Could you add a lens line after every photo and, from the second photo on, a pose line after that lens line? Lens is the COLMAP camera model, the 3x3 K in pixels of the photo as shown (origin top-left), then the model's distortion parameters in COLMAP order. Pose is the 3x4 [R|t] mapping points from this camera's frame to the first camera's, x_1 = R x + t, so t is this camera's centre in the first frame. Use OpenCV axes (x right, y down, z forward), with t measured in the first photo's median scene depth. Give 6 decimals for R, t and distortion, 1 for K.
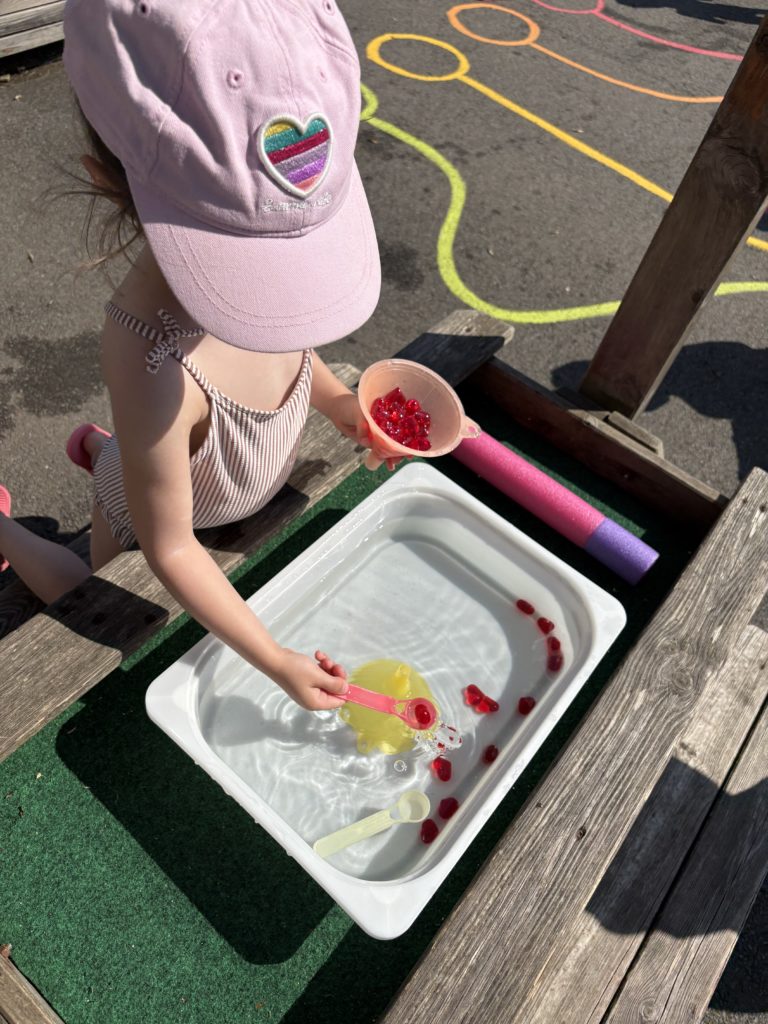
lens RADIAL K [[769.8, 0, 365.0], [0, 769.8, 507.3], [0, 0, 1]] dist [0.003799, -0.016879]
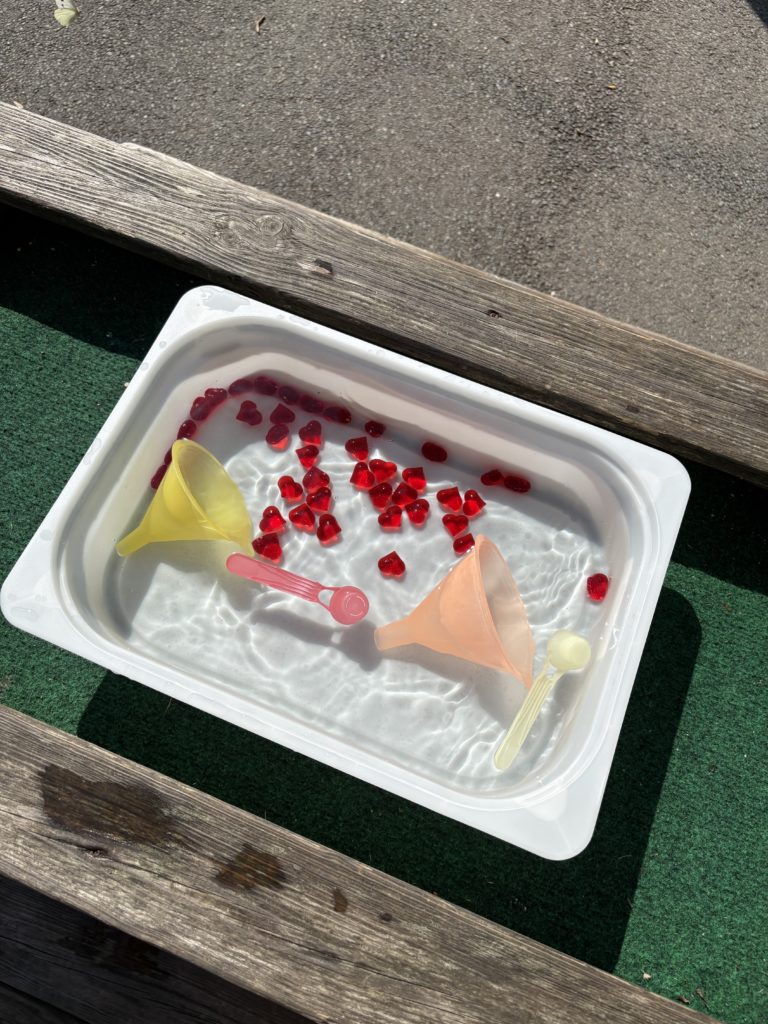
lens RADIAL K [[769.8, 0, 365.0], [0, 769.8, 507.3], [0, 0, 1]] dist [0.003799, -0.016879]
pose [[-0.296457, -0.934410, 0.197460, -0.069783], [0.711249, -0.078028, 0.698596, -0.338449], [-0.637368, 0.347547, 0.687730, 0.528061]]
